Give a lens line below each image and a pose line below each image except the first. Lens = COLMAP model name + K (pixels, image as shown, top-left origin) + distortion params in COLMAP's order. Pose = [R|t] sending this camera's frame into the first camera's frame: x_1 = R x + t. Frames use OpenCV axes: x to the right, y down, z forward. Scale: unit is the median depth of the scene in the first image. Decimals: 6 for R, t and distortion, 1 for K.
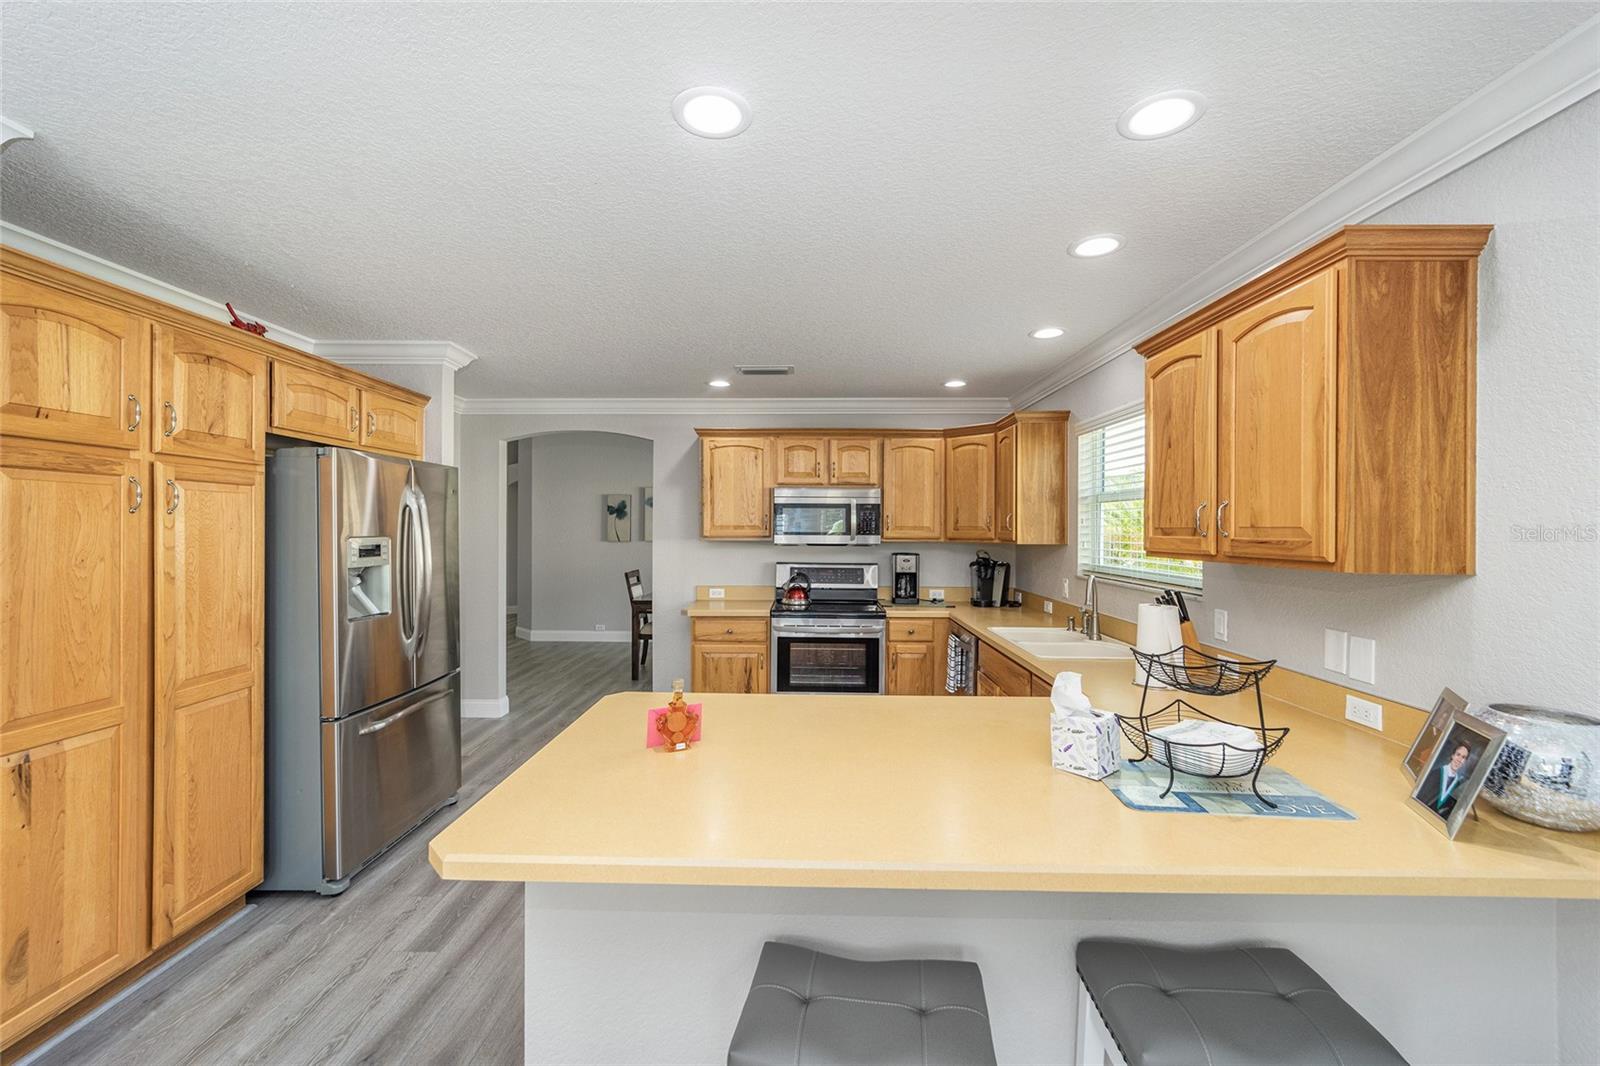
lens RADIAL K [[651.0, 0, 799.0], [0, 651.0, 528.0], [0, 0, 1]] dist [0.000430, -0.000147]
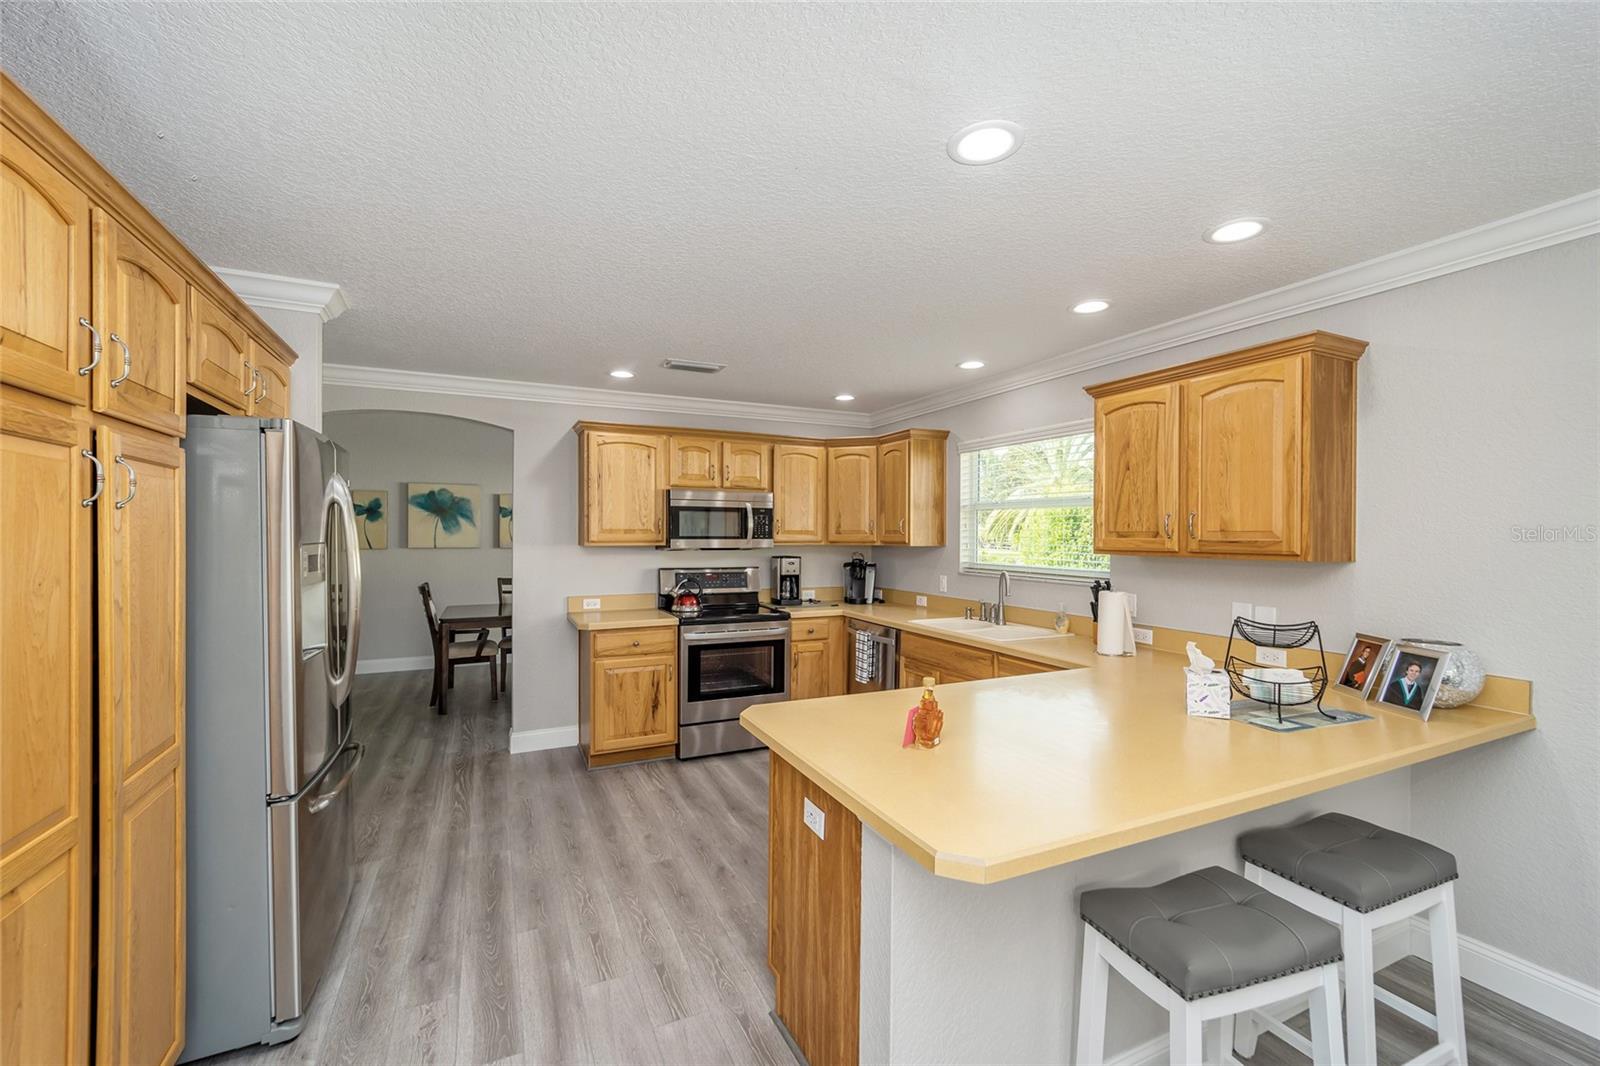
lens RADIAL K [[658.8, 0, 798.9], [0, 658.8, 537.0], [0, 0, 1]] dist [0.001104, 0.000091]
pose [[0.896078, -0.003157, 0.443885, -0.453810], [-0.000147, 0.999973, 0.007409, 0.000606], [-0.443896, -0.006705, 0.896053, 0.083789]]
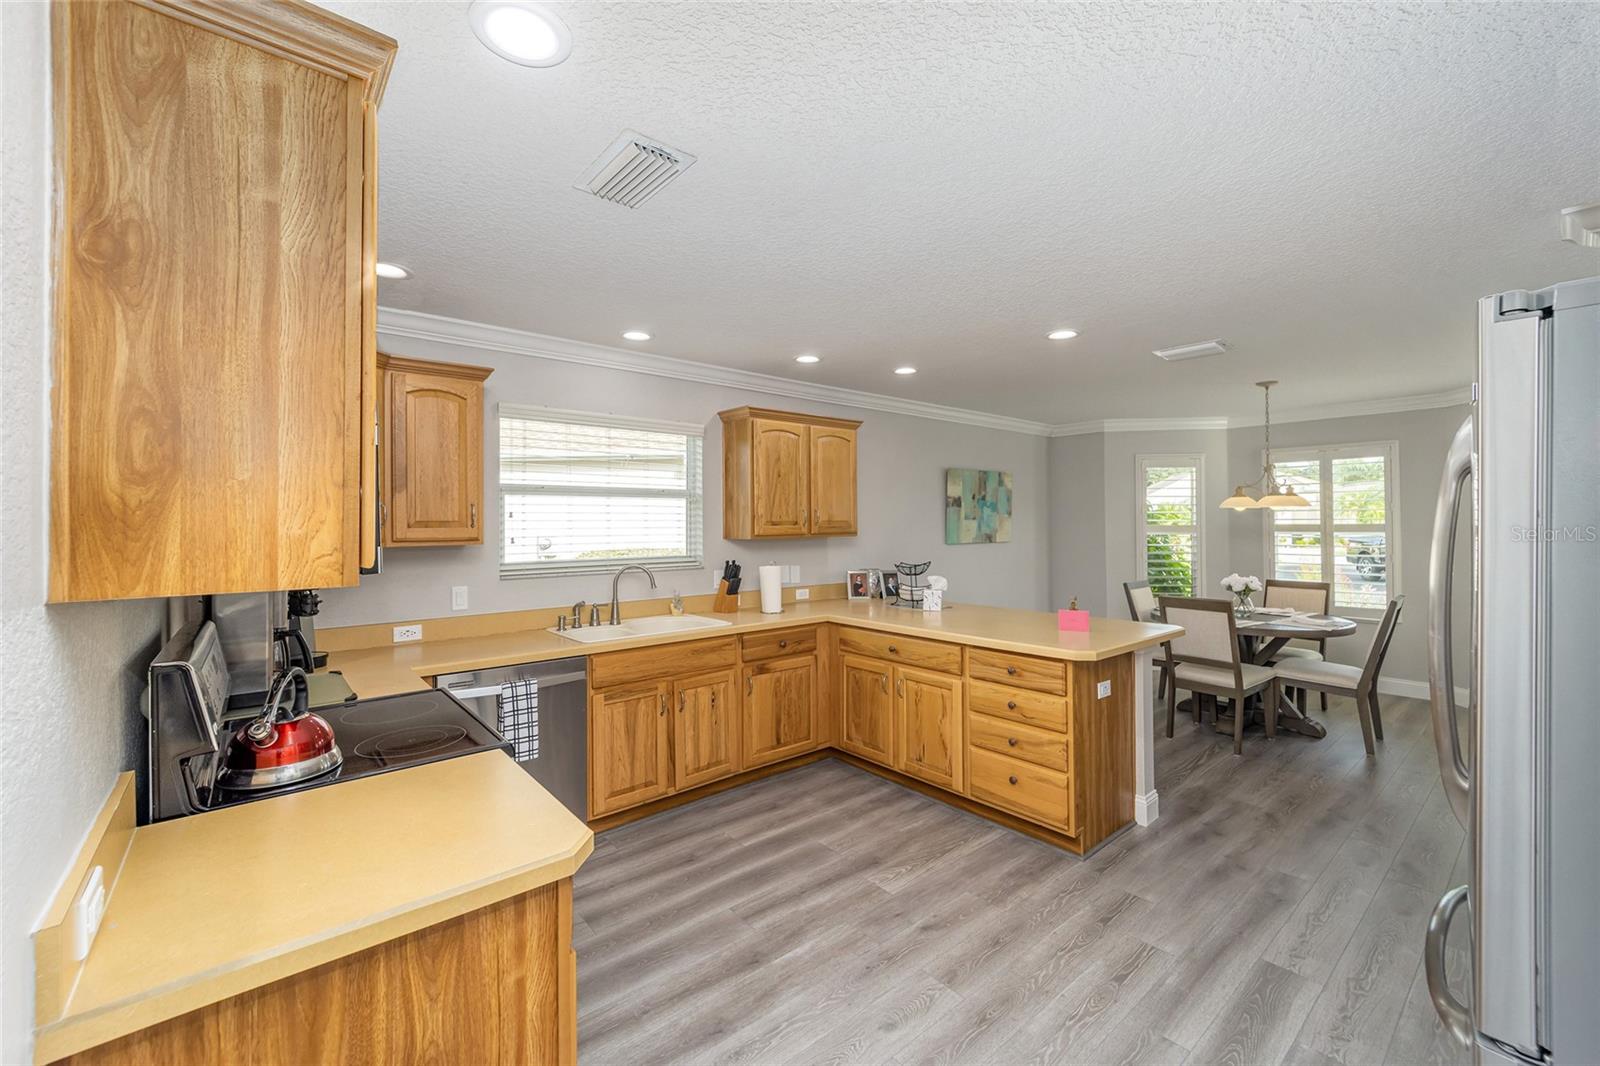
lens RADIAL K [[649.4, 0, 803.1], [0, 649.4, 519.8], [0, 0, 1]] dist [-0.001147, -0.000277]
pose [[-0.658454, 0.004408, 0.752608, -0.622524], [0.005004, 0.999986, -0.001479, -0.001206], [-0.752605, 0.002792, -0.658467, 1.604350]]
